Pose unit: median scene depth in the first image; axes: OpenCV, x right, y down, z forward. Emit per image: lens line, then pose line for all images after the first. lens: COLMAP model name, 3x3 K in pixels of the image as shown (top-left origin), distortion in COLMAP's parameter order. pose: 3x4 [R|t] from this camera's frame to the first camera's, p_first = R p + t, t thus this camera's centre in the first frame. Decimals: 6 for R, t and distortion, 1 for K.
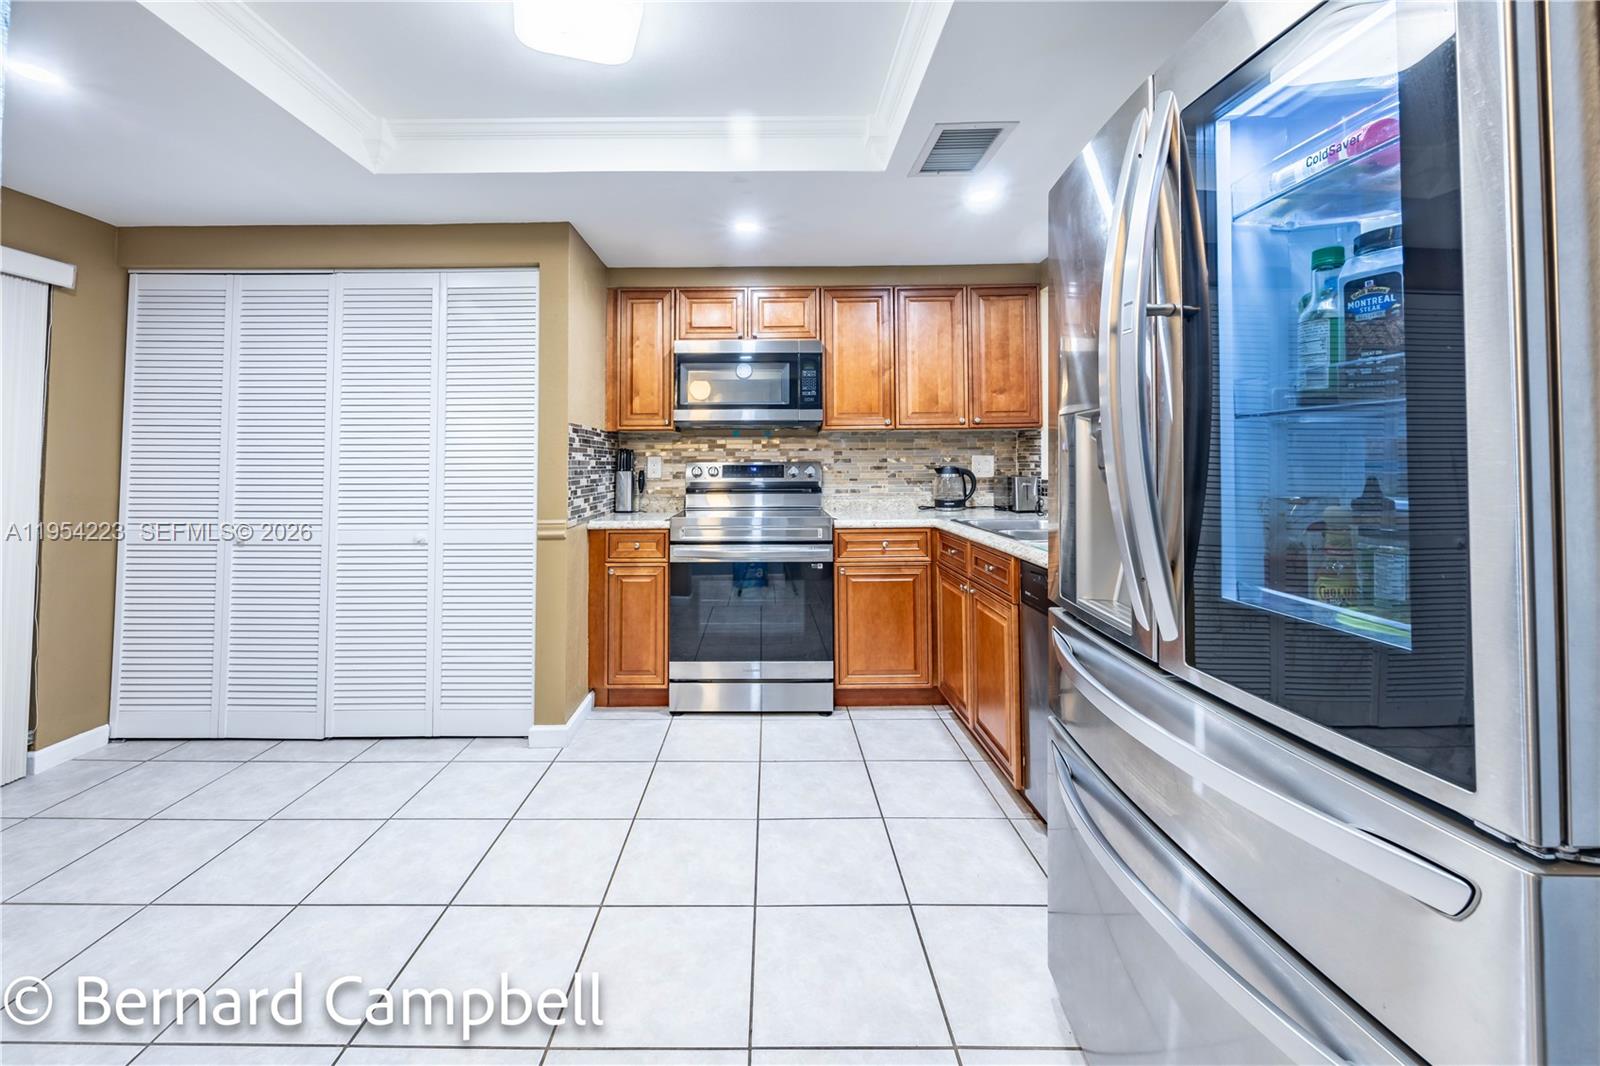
lens RADIAL K [[633.2, 0, 797.6], [0, 633.2, 440.0], [0, 0, 1]] dist [-0.000717, -0.000045]
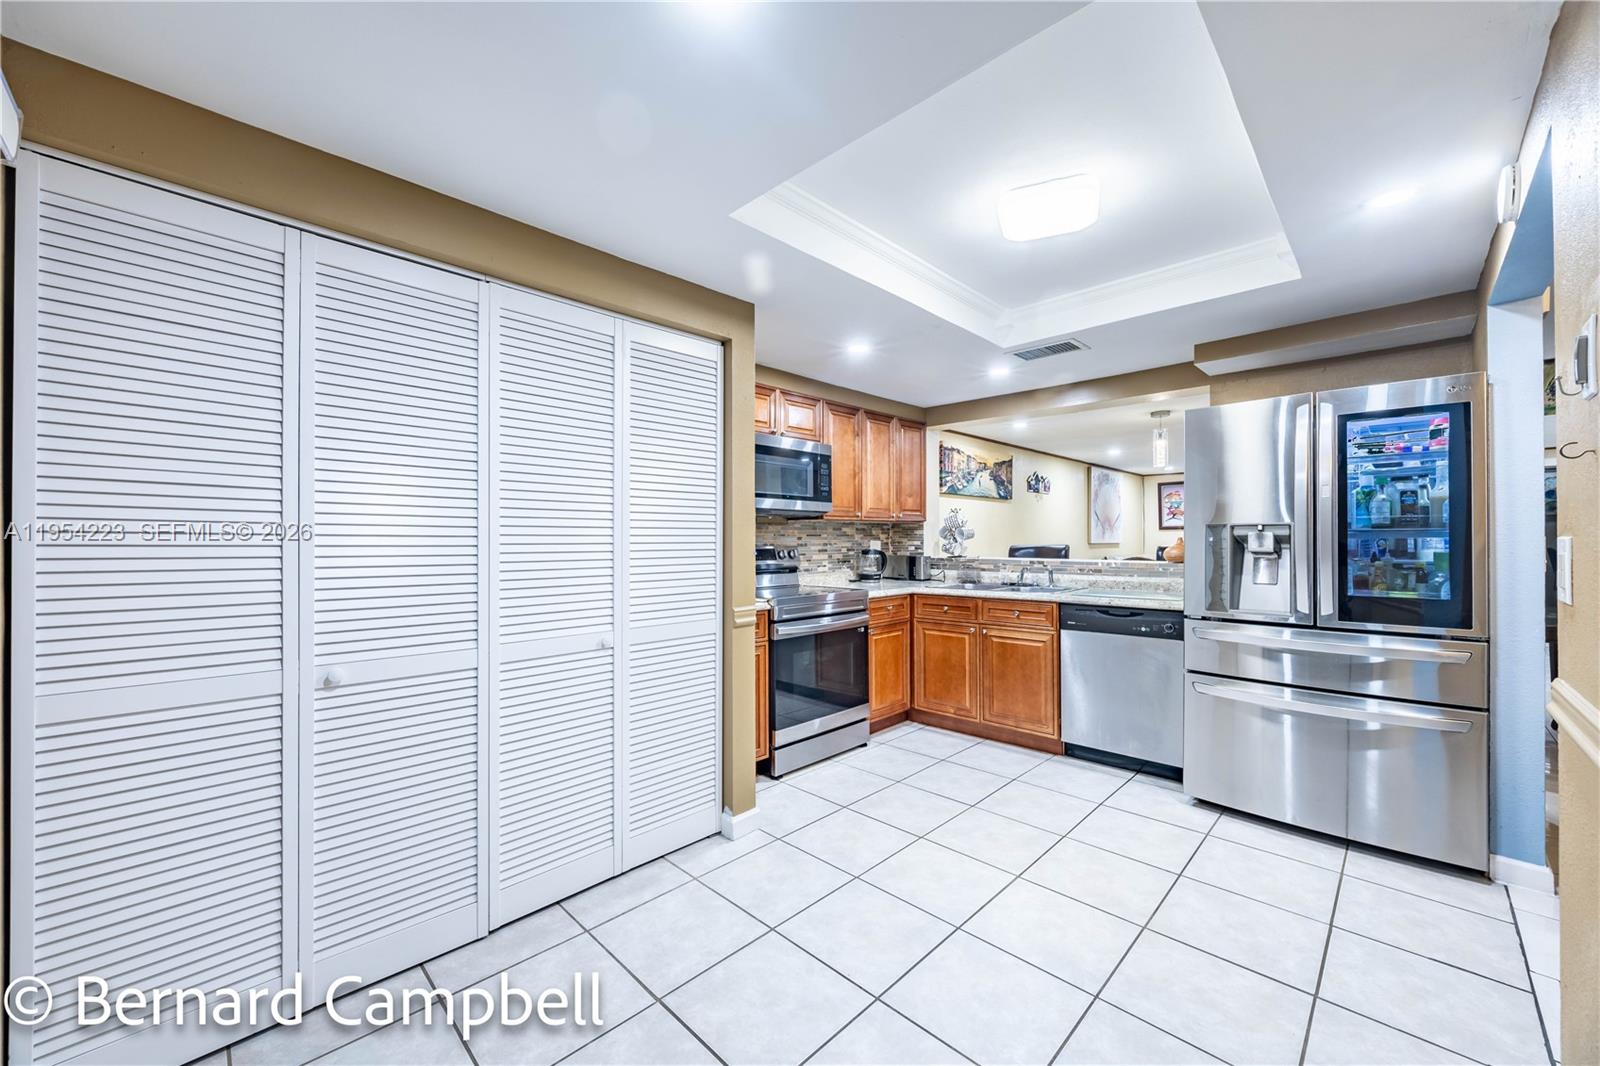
lens RADIAL K [[608.5, 0, 782.5], [0, 608.5, 540.1], [0, 0, 1]] dist [0.000737, 0.000022]
pose [[0.706113, 0.002921, 0.708093, -0.922888], [-0.022684, 0.999572, 0.018497, 0.003843], [-0.707735, -0.029124, 0.705877, 0.266731]]
